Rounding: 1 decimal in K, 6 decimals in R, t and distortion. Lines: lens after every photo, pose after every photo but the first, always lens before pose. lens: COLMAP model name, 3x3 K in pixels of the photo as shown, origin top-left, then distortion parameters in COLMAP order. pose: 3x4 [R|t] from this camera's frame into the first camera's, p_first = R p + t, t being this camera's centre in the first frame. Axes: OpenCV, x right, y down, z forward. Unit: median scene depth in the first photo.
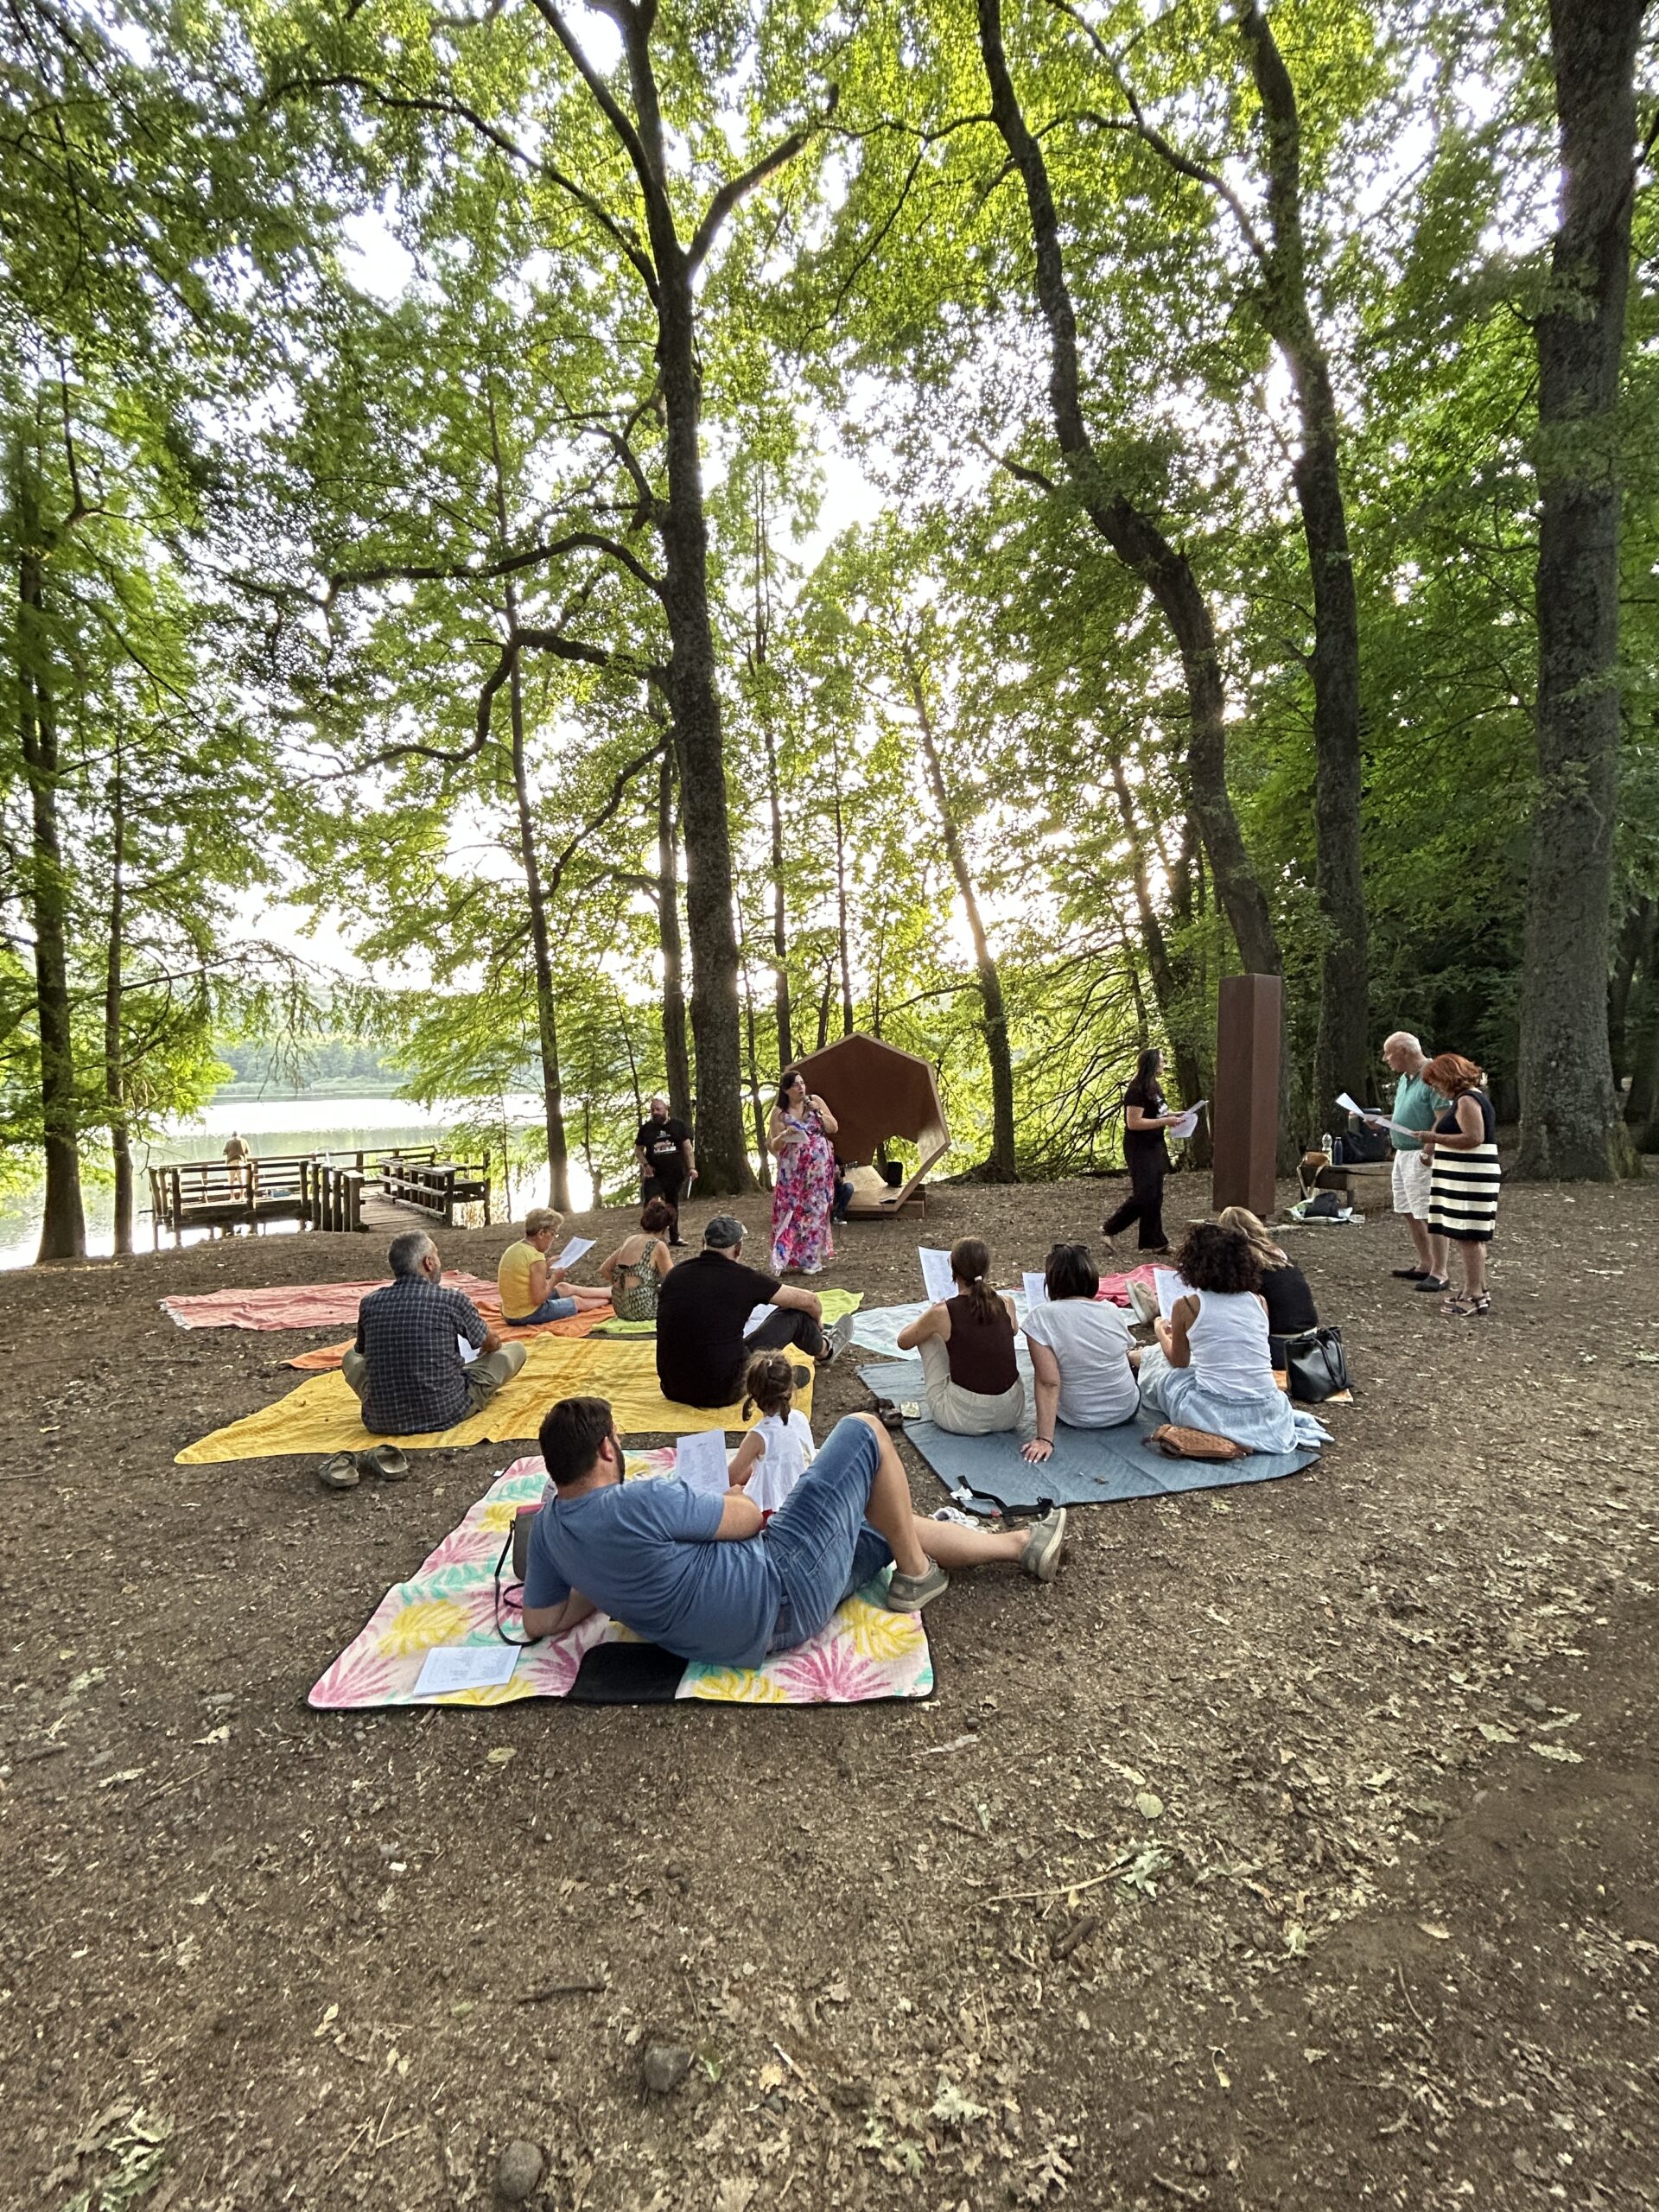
lens RADIAL K [[904.2, 0, 825.4], [0, 904.2, 1108.4], [0, 0, 1]] dist [-0.002992, 0.004560]
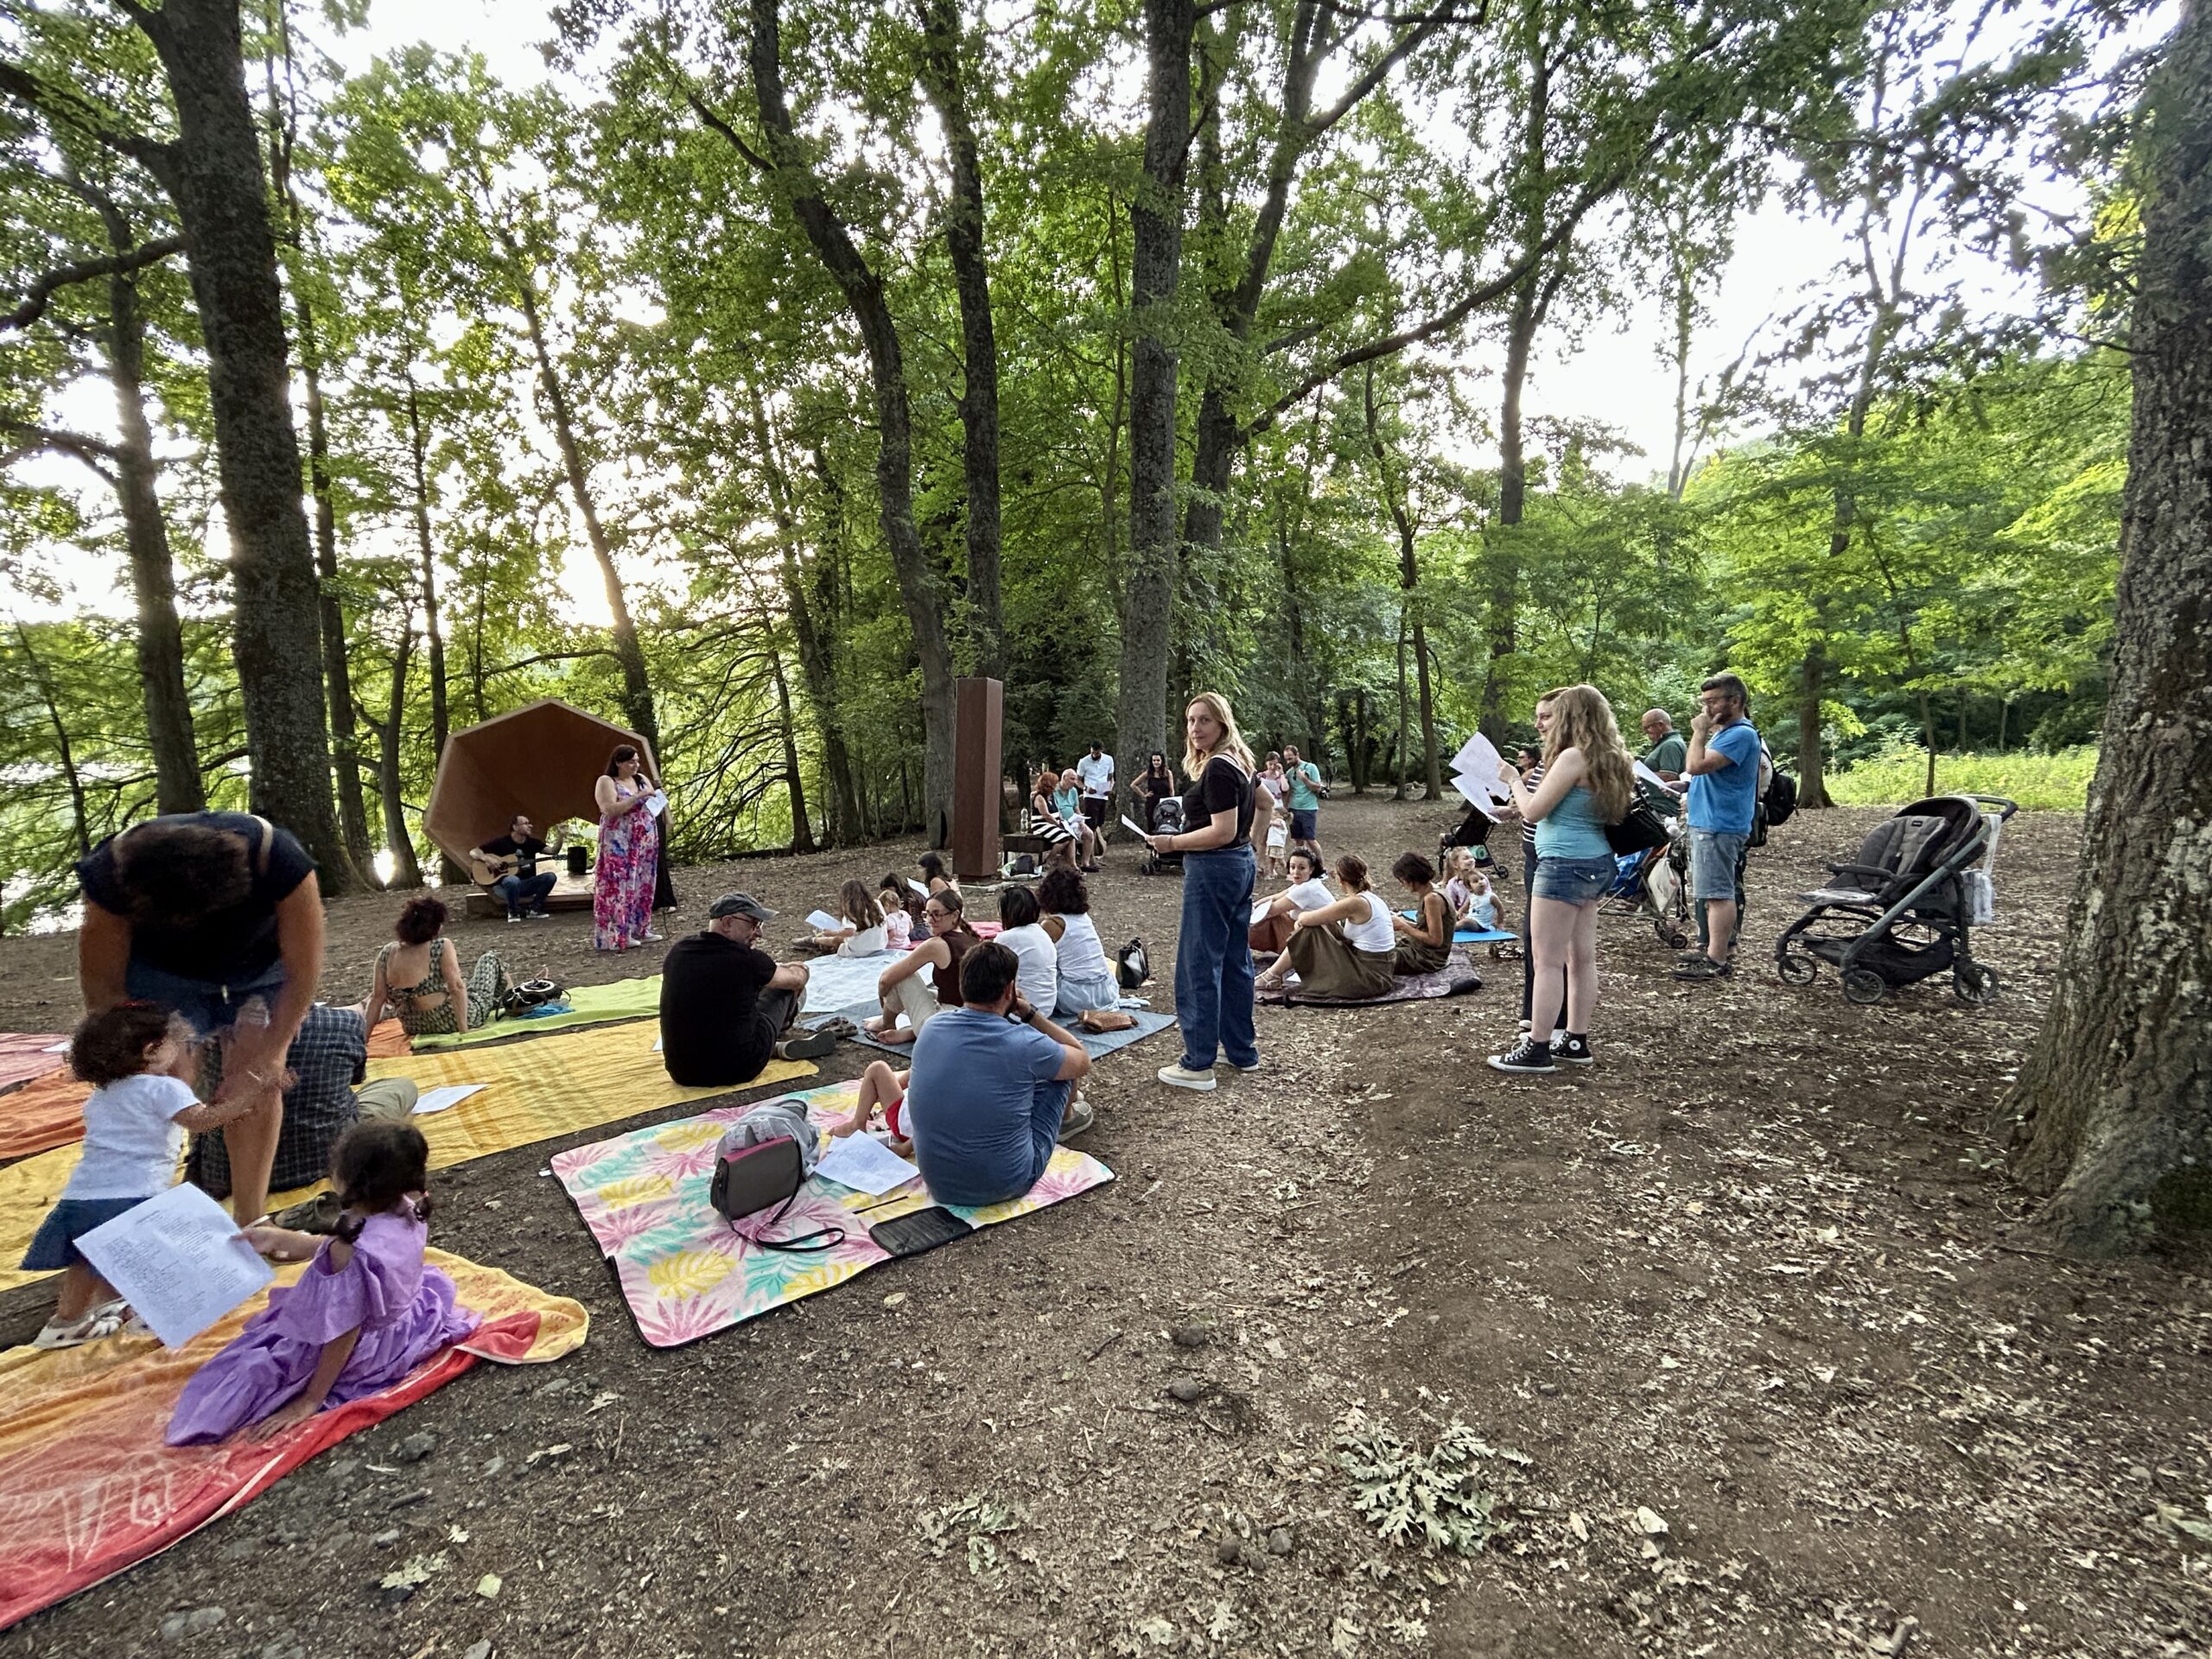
lens RADIAL K [[904.2, 0, 1093.6], [0, 904.2, 828.1], [0, 0, 1]] dist [-0.002992, 0.004560]
pose [[0.754143, -0.021624, 0.656354, -0.081722], [-0.003467, 0.999313, 0.036906, 0.004945], [-0.656701, -0.030108, 0.753550, -0.003536]]
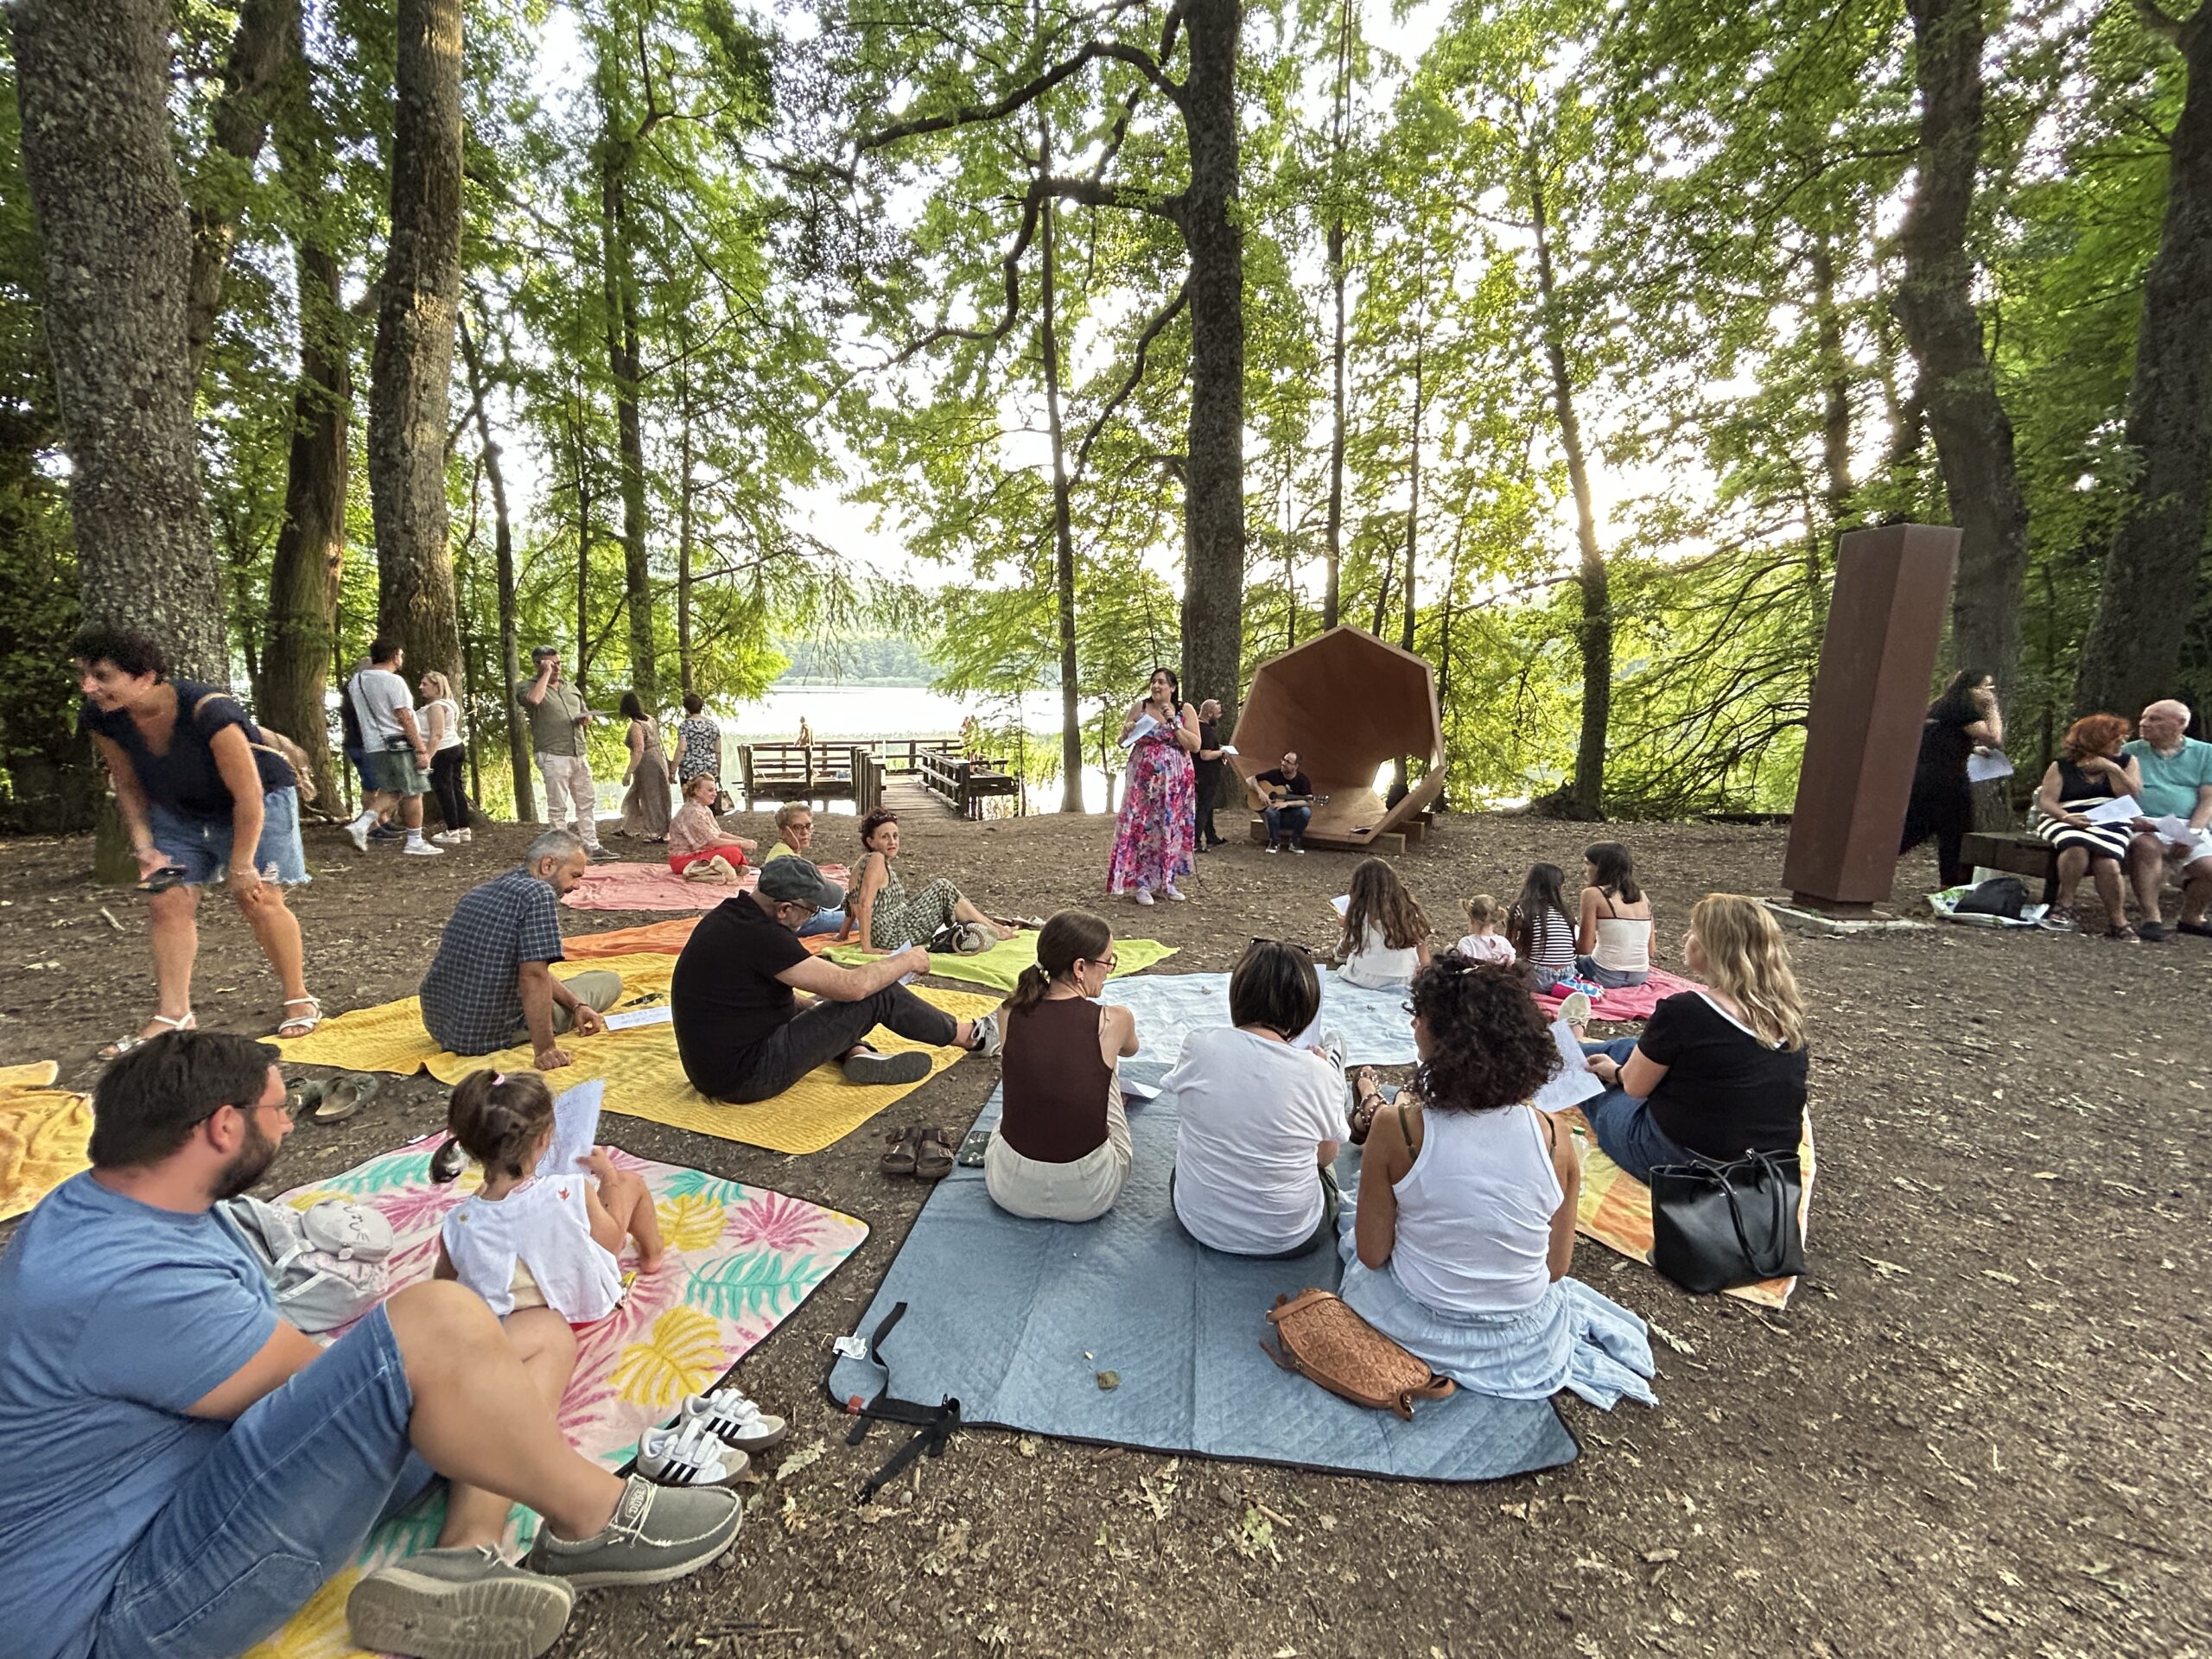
lens RADIAL K [[904.2, 0, 1109.9], [0, 904.2, 827.2], [0, 0, 1]] dist [-0.002992, 0.004560]
pose [[0.940657, 0.084491, -0.328672, 0.068625], [-0.043694, 0.990603, 0.129599, 0.000252], [0.336534, -0.107547, 0.935510, 0.076816]]
